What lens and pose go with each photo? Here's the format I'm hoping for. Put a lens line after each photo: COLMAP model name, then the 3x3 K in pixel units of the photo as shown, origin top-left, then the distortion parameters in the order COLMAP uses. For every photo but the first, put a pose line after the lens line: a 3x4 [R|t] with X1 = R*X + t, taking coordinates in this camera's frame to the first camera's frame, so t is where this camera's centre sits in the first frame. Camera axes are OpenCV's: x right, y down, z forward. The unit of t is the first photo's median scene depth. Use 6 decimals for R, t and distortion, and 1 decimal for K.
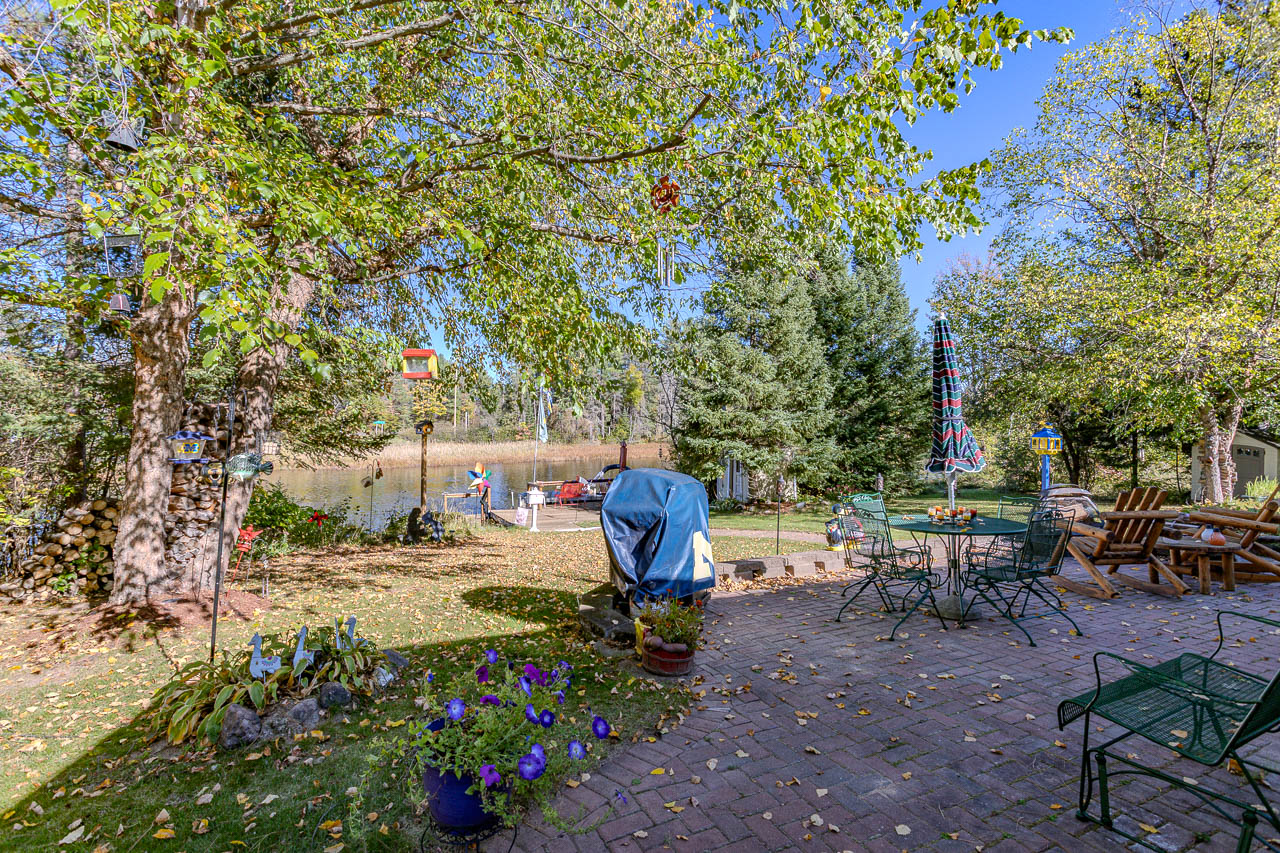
lens RADIAL K [[607.3, 0, 634.9], [0, 607.3, 431.6], [0, 0, 1]] dist [-0.002221, 0.004014]
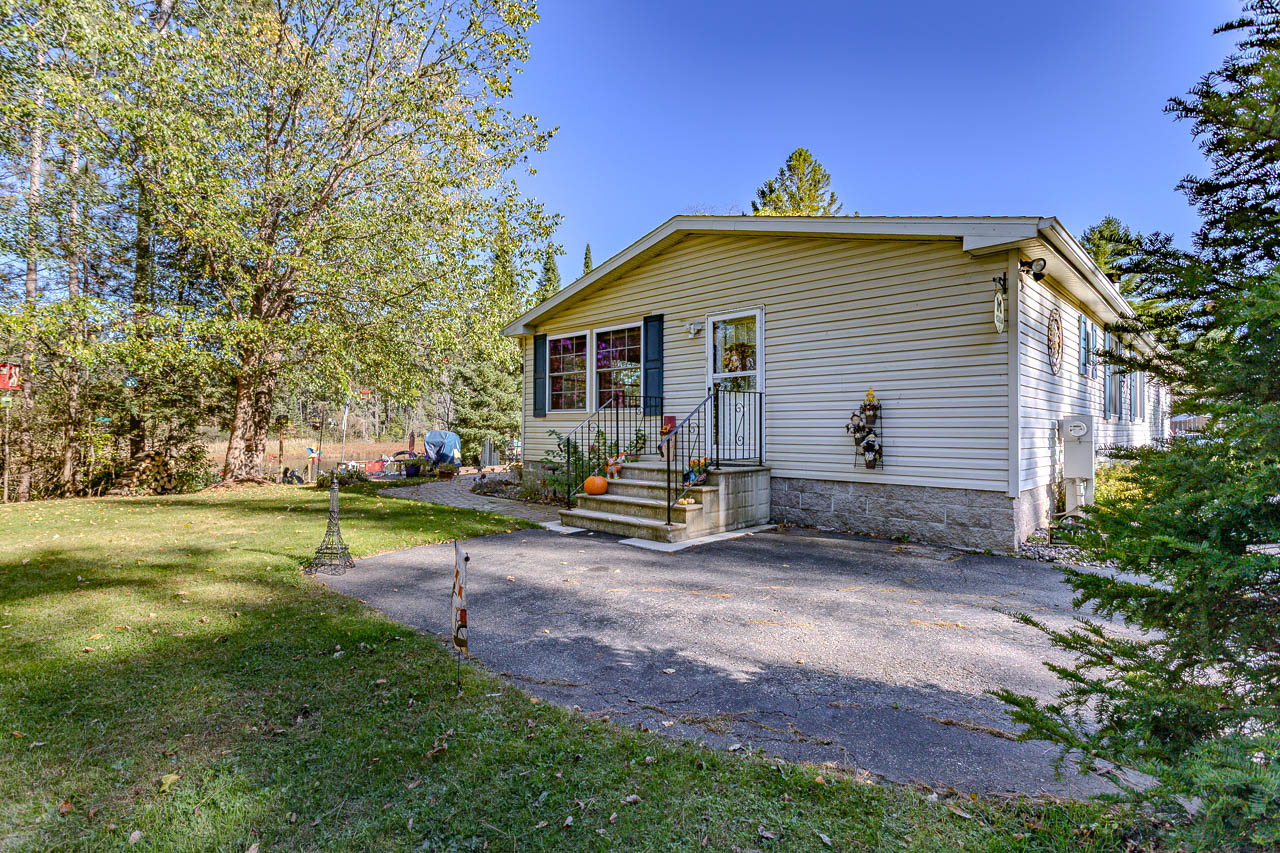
lens RADIAL K [[607.3, 0, 639.0], [0, 607.3, 429.6], [0, 0, 1]] dist [-0.002221, 0.004014]
pose [[0.934452, 0.002097, 0.356084, -0.035316], [-0.000466, 0.999989, -0.004665, 0.021122], [-0.356090, 0.004193, 0.934442, -0.616431]]
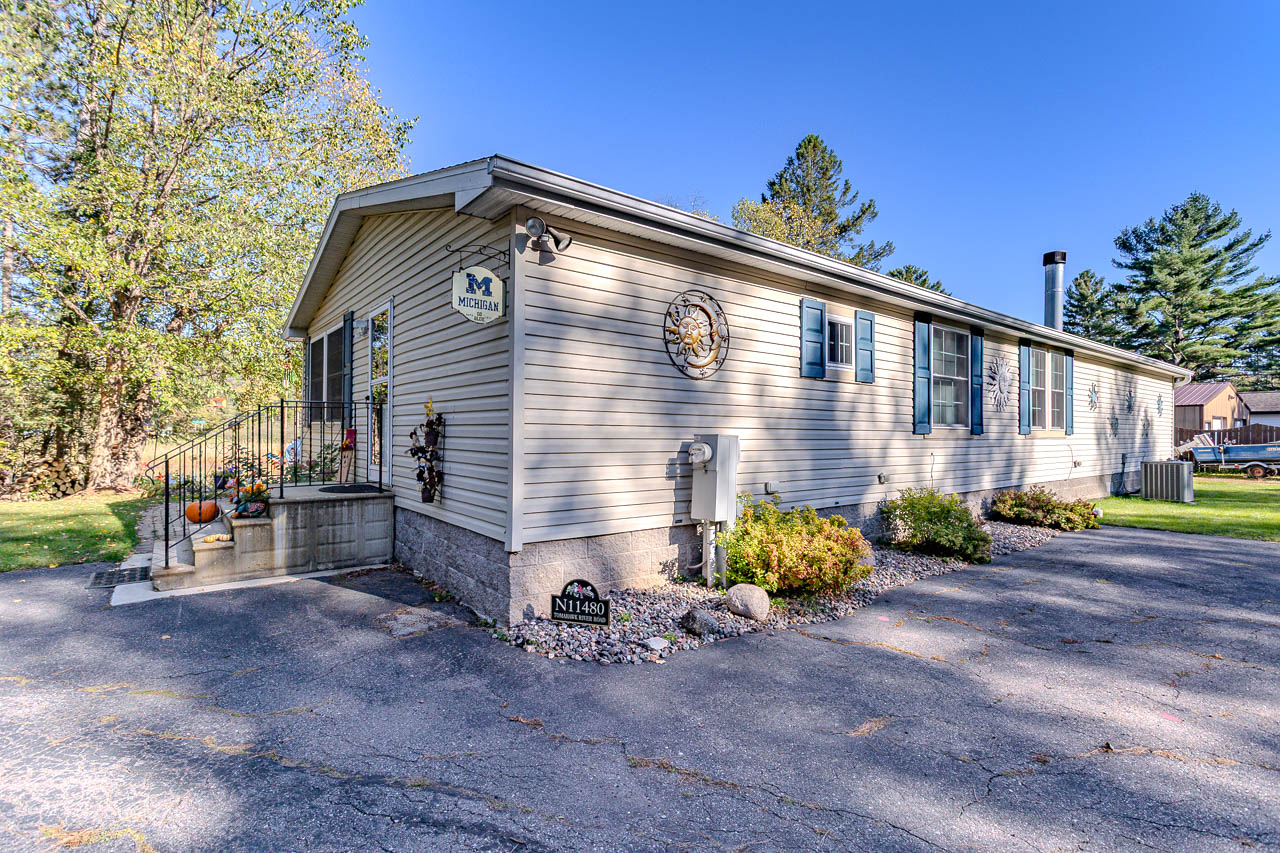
lens RADIAL K [[607.3, 0, 641.0], [0, 607.3, 426.5], [0, 0, 1]] dist [-0.002221, 0.004014]
pose [[0.972190, 0.008121, 0.234054, 0.284213], [-0.005019, 0.999892, -0.013847, 0.010056], [-0.234141, 0.012287, 0.972125, -0.624885]]
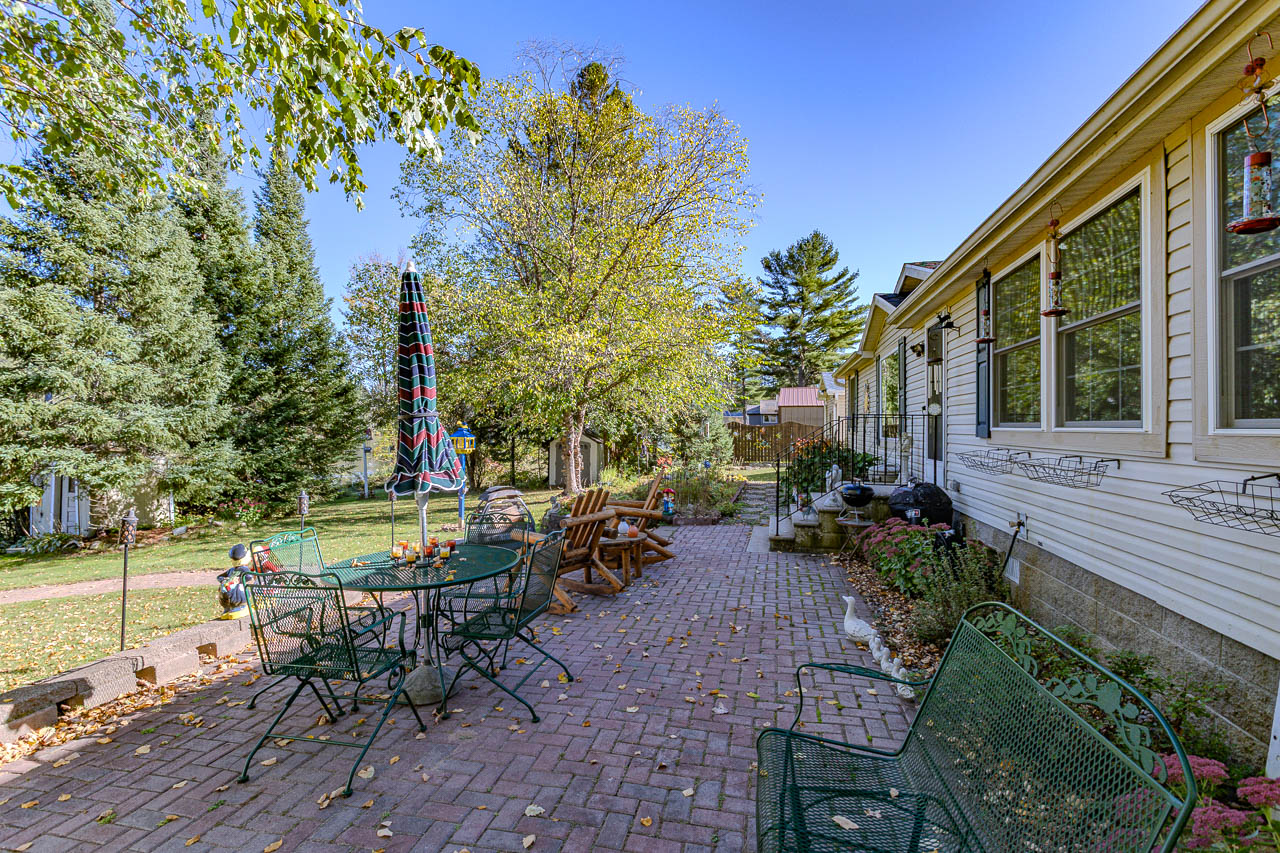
lens RADIAL K [[626.8, 0, 630.6], [0, 626.8, 422.9], [0, 0, 1]] dist [-0.000848, 0.001564]
pose [[0.632243, 0.005797, 0.774748, 0.024841], [0.005212, 0.999918, -0.011735, -0.000615], [-0.774752, 0.011457, 0.632161, 0.079518]]
